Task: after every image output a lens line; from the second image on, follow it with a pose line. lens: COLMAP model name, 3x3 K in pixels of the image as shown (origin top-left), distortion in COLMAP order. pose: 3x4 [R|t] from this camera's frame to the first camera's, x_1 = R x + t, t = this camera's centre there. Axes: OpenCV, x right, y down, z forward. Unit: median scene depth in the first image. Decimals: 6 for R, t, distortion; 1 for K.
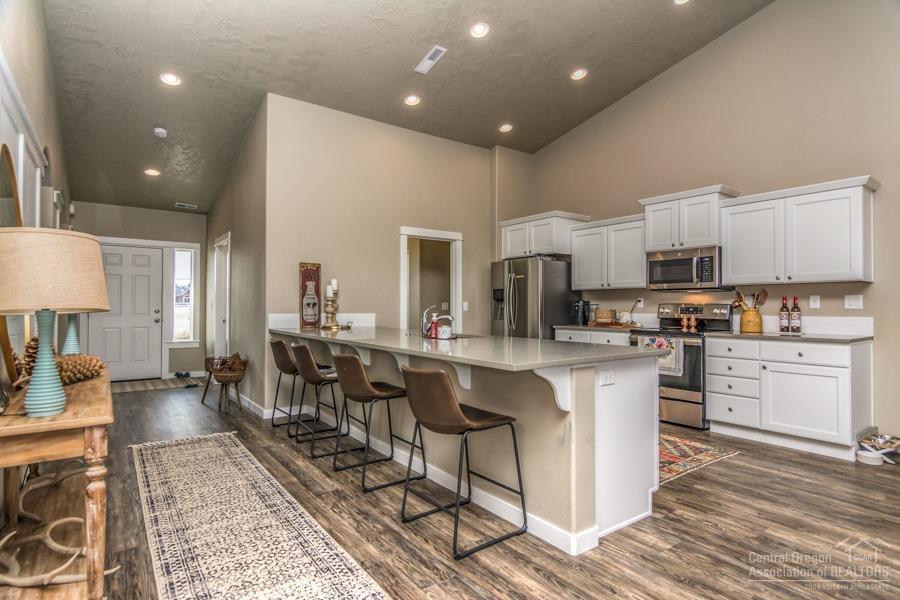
lens RADIAL K [[469.0, 0, 453.6], [0, 469.0, 306.0], [0, 0, 1]] dist [0.000476, -0.001191]
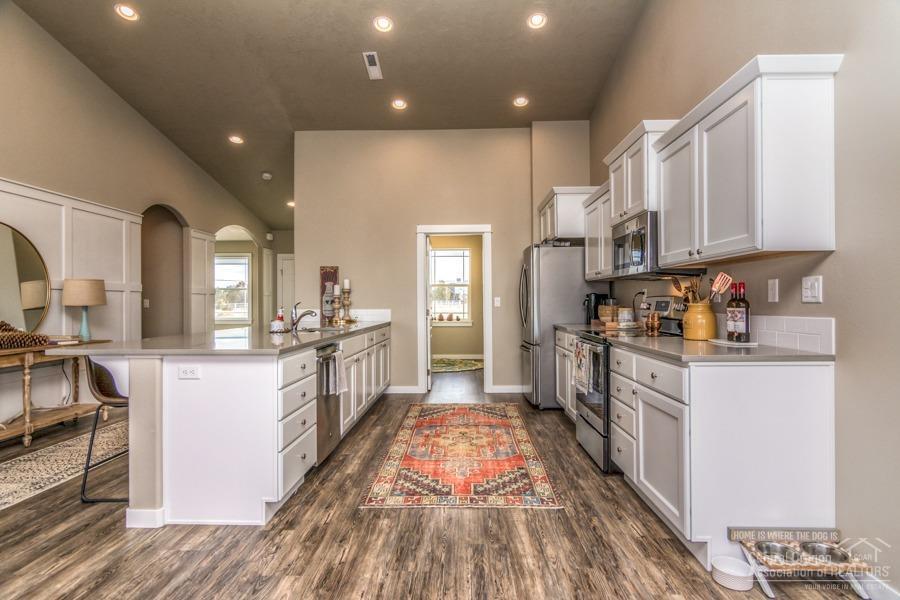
lens RADIAL K [[469.0, 0, 450.7], [0, 469.0, 301.9], [0, 0, 1]] dist [0.000476, -0.001191]
pose [[0.795681, -0.007961, -0.605664, 0.893439], [0.008673, 0.999961, -0.001750, 0.003279], [0.605654, -0.003861, 0.795719, 0.335921]]
